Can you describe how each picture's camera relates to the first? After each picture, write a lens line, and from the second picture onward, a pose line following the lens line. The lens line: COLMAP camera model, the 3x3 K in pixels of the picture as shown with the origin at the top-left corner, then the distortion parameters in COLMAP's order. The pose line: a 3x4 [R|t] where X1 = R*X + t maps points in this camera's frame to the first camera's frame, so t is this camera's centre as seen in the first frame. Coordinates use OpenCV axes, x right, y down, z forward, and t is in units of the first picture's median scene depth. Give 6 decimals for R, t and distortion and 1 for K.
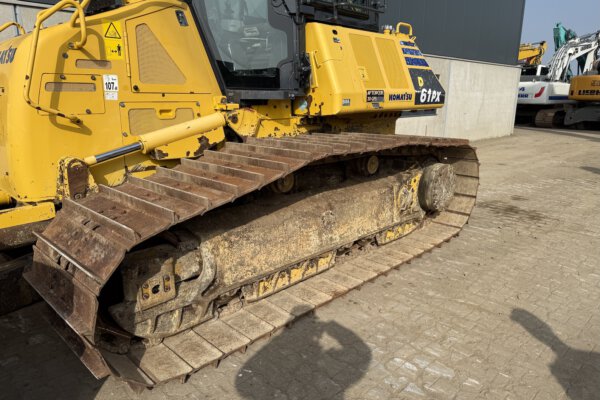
lens RADIAL K [[420.2, 0, 299.0], [0, 420.2, 194.2], [0, 0, 1]] dist [0.078404, -0.002115]
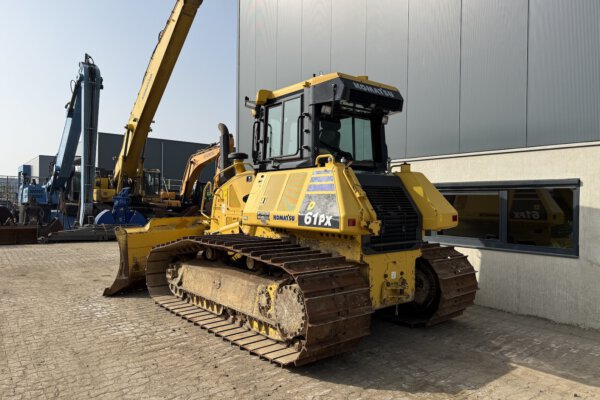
lens RADIAL K [[420.2, 0, 299.0], [0, 420.2, 194.2], [0, 0, 1]] dist [0.078404, -0.002115]
pose [[-0.118135, -0.020976, -0.992776, 1.754731], [-0.241597, 0.970342, 0.008247, -0.386205], [0.963159, 0.240826, -0.119699, 1.434260]]
